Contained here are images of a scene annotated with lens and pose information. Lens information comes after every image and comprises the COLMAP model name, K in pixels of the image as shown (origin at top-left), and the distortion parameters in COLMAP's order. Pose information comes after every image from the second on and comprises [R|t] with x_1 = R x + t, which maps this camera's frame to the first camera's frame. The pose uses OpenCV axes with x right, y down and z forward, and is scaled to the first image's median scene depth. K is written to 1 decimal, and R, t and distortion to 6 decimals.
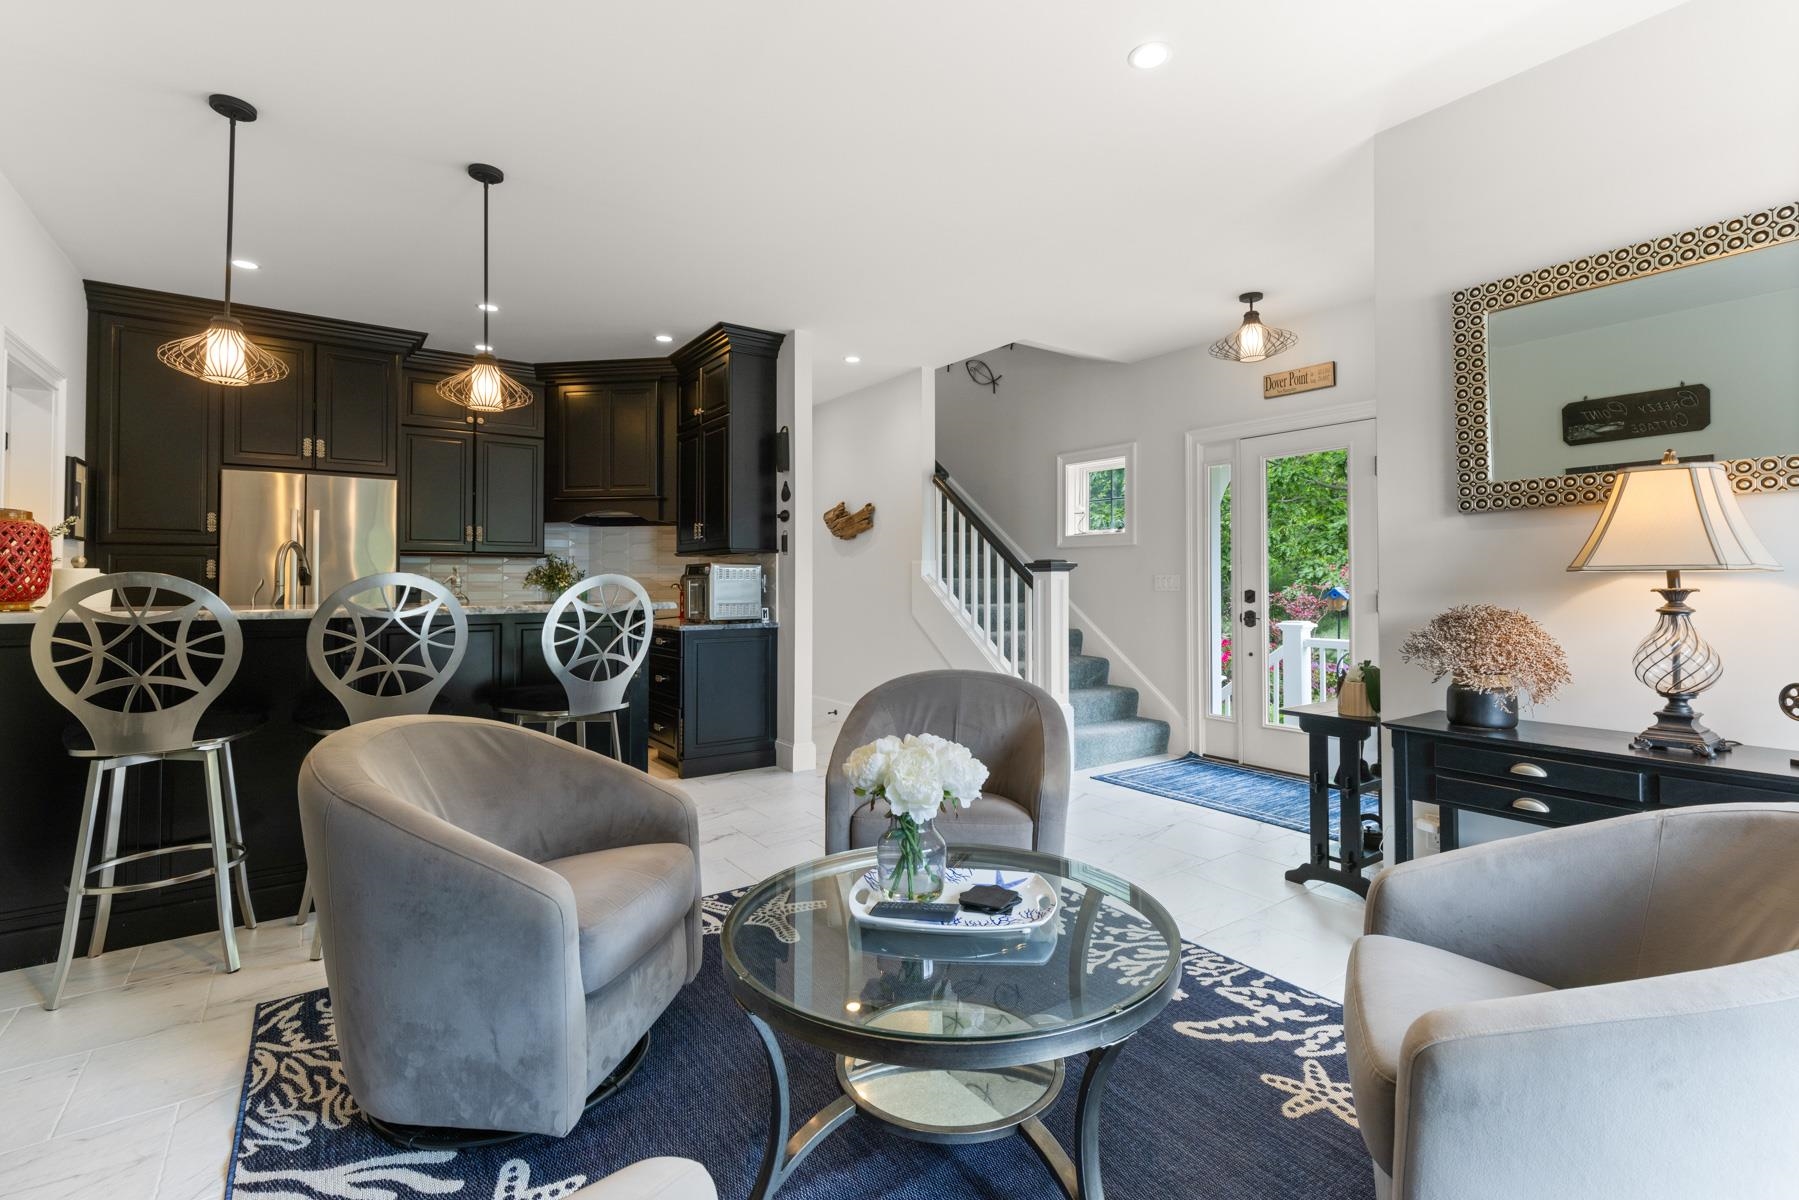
lens RADIAL K [[816.0, 0, 907.4], [0, 816.0, 582.8], [0, 0, 1]] dist [0.002557, 0.000174]
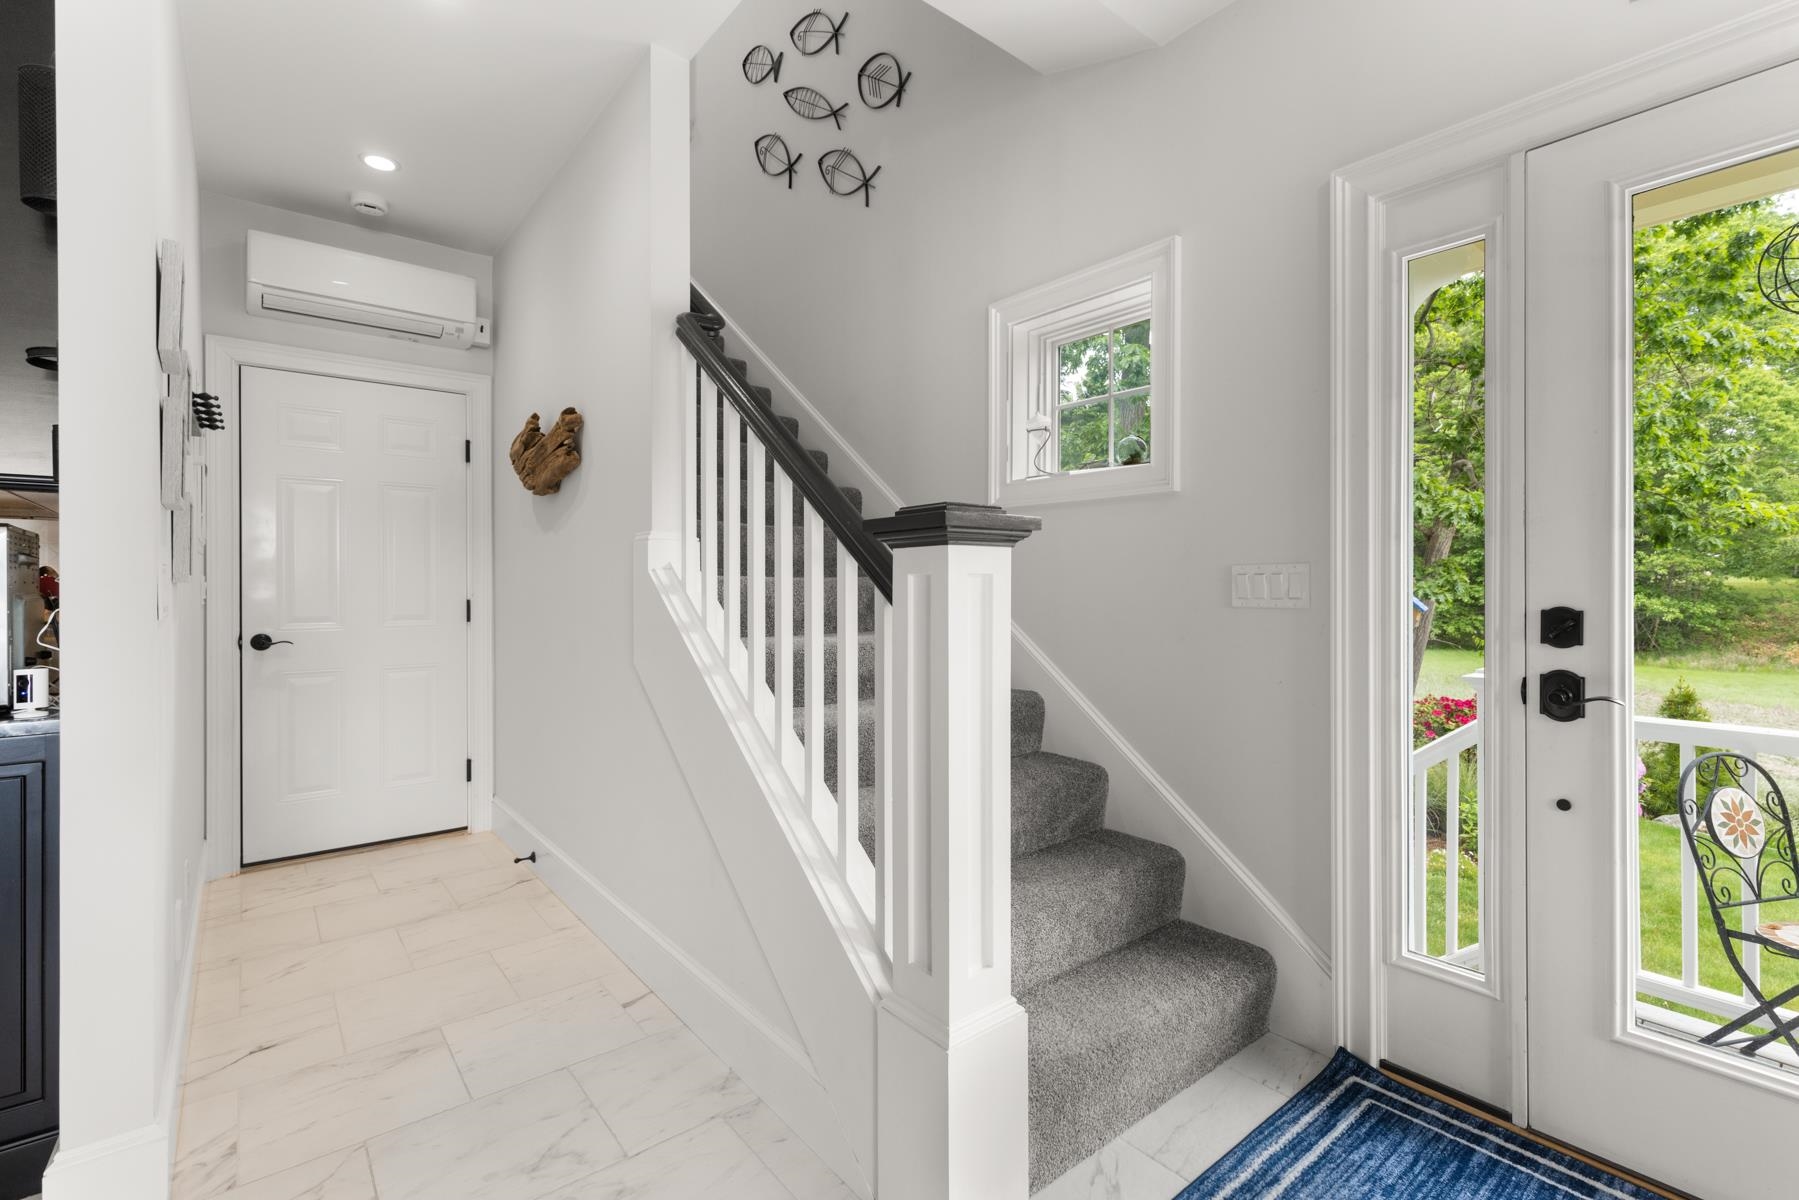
lens RADIAL K [[816.0, 0, 896.9], [0, 816.0, 598.2], [0, 0, 1]] dist [0.002557, 0.000174]
pose [[0.998923, 0.001325, 0.046387, 0.126897], [-0.001643, 0.999975, 0.006820, 0.003140], [-0.046377, -0.006888, 0.998900, 0.625418]]
